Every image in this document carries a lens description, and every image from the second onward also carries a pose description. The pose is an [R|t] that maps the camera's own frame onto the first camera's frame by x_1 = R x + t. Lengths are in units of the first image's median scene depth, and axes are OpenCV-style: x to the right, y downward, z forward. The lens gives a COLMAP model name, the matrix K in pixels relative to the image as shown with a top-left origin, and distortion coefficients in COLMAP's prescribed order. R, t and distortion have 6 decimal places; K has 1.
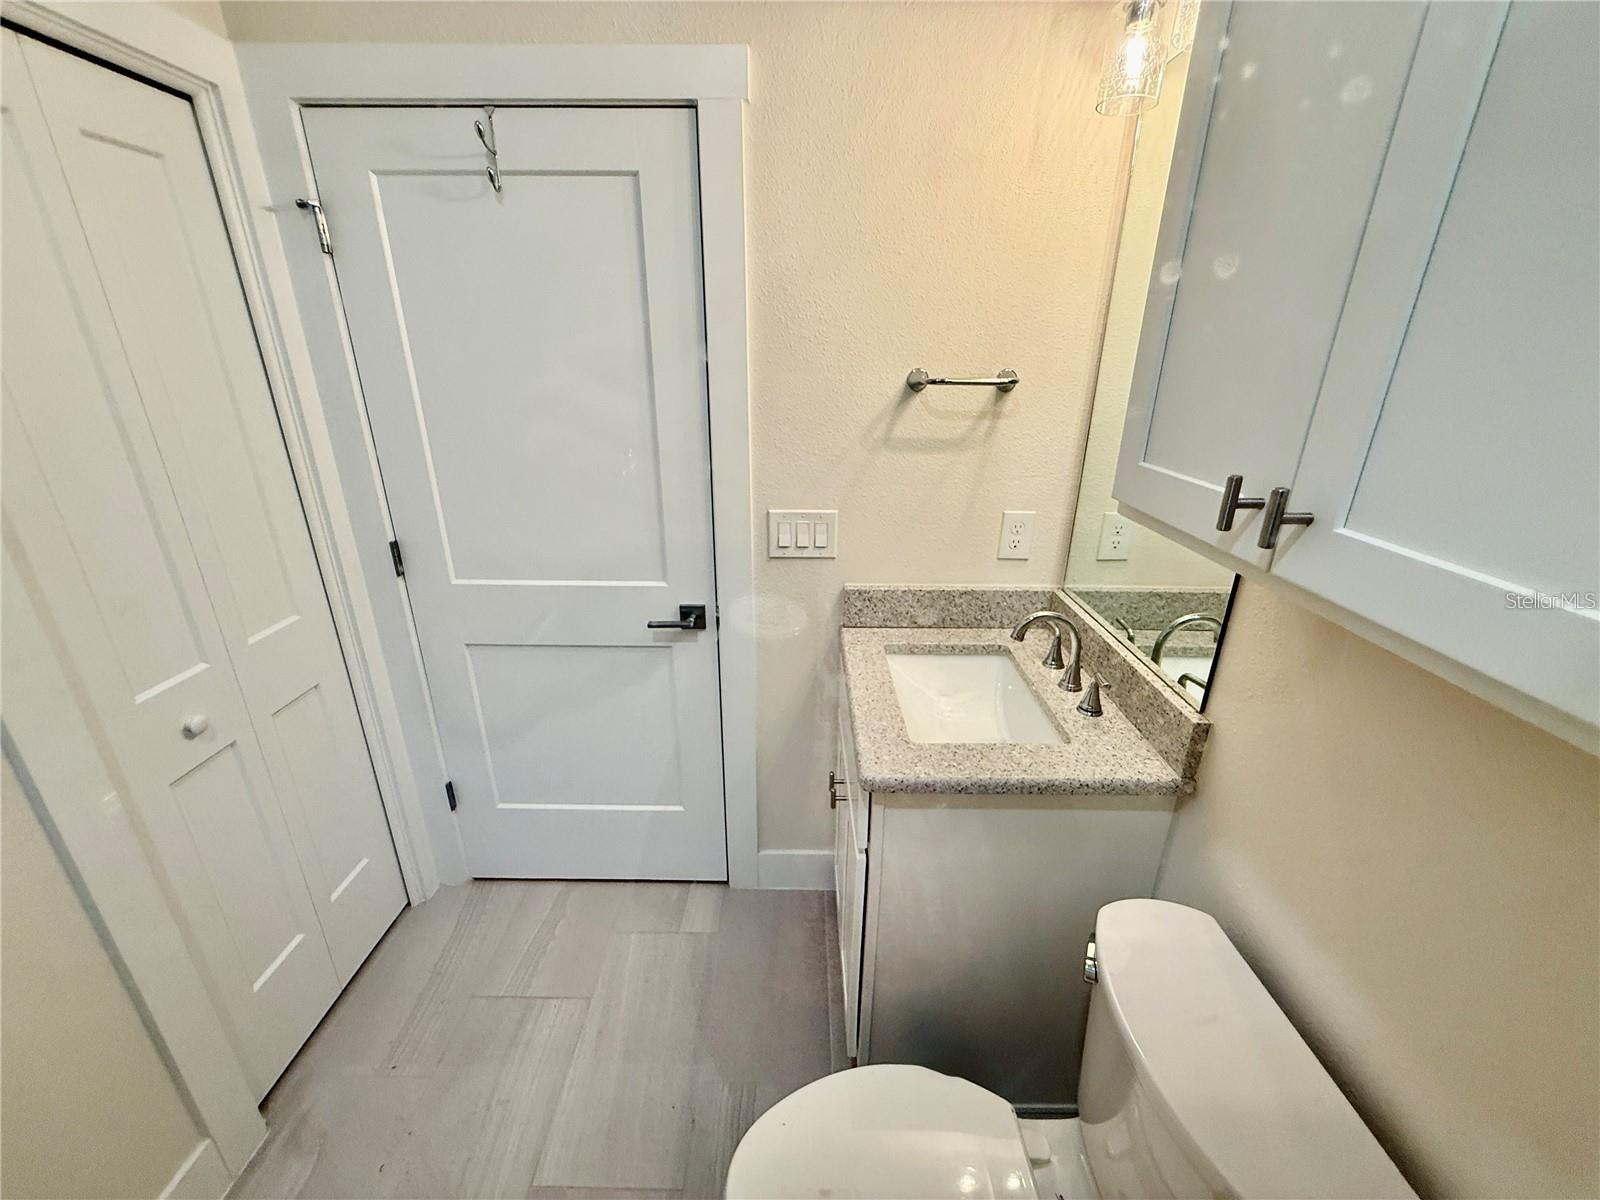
lens RADIAL K [[649.3, 0, 793.1], [0, 649.3, 597.8], [0, 0, 1]] dist [-0.004061, 0.001470]
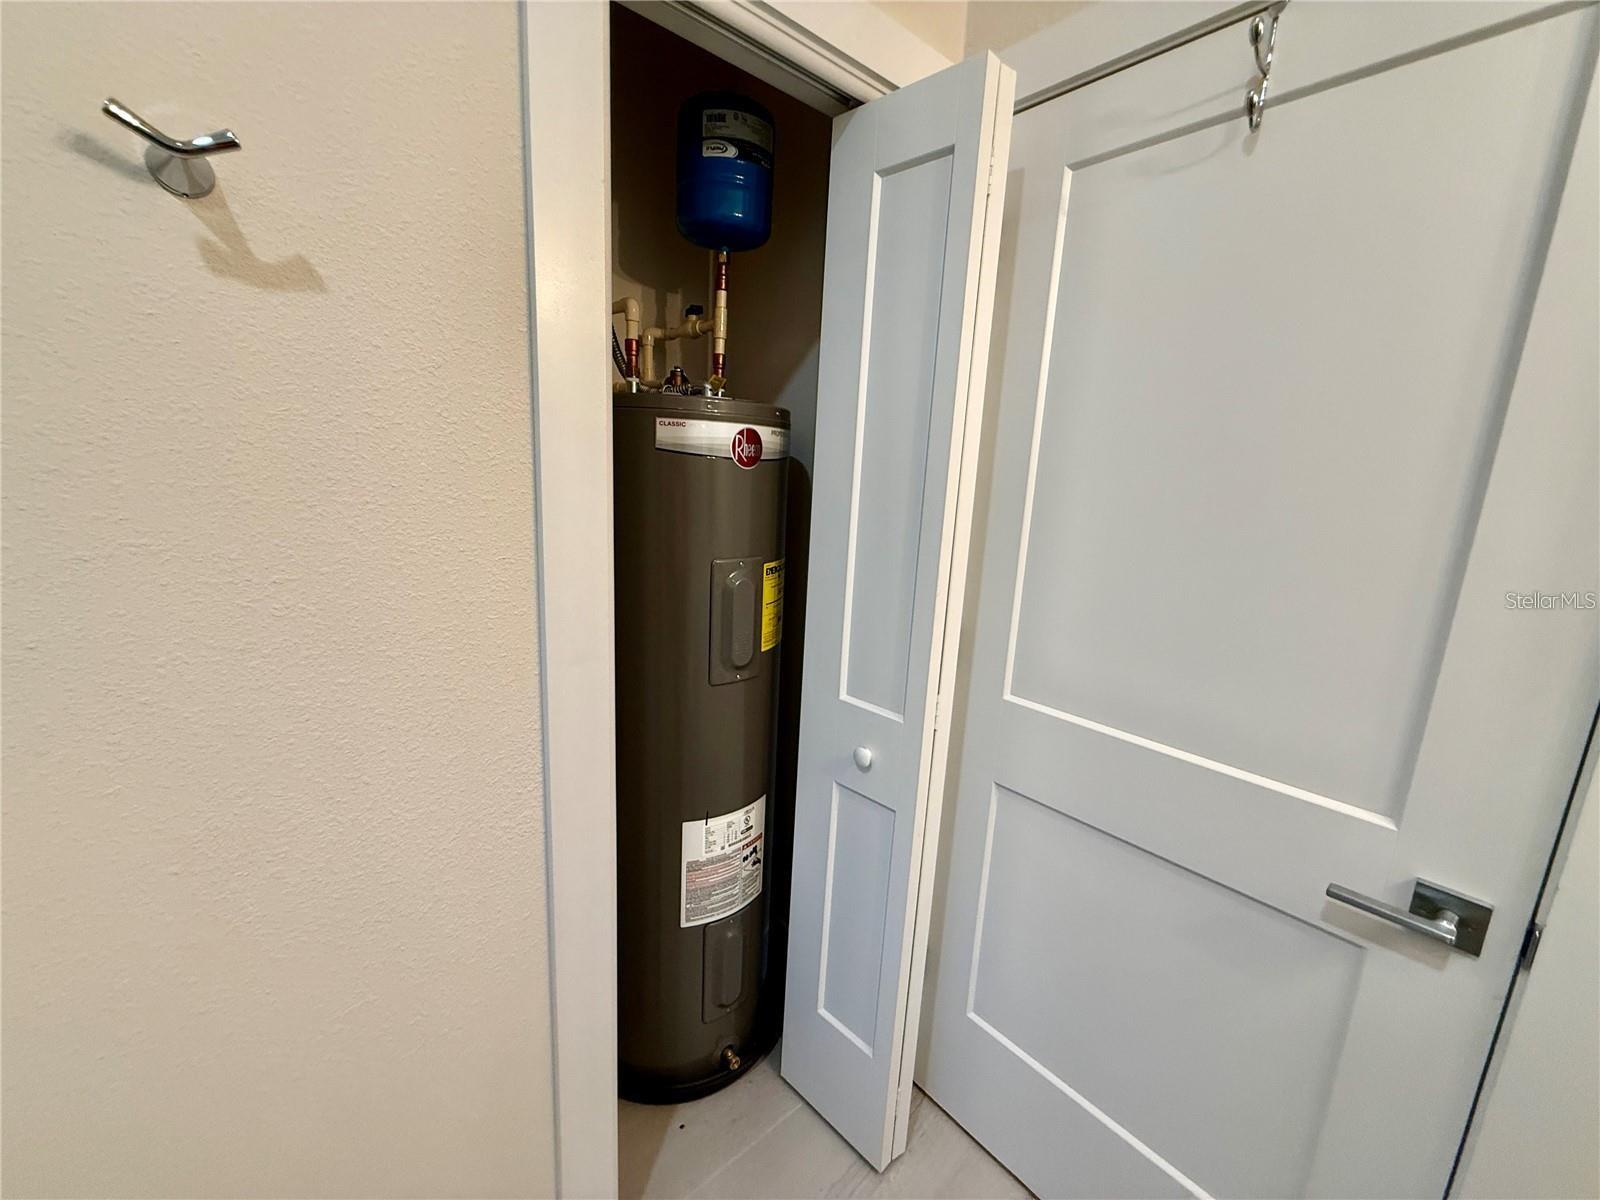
lens RADIAL K [[649.3, 0, 795.8], [0, 649.3, 596.9], [0, 0, 1]] dist [-0.004061, 0.001470]
pose [[0.659446, 0.173416, -0.731476, -0.163757], [-0.320360, 0.945080, -0.064757, -0.007698], [0.680074, 0.277039, 0.678785, 0.309317]]
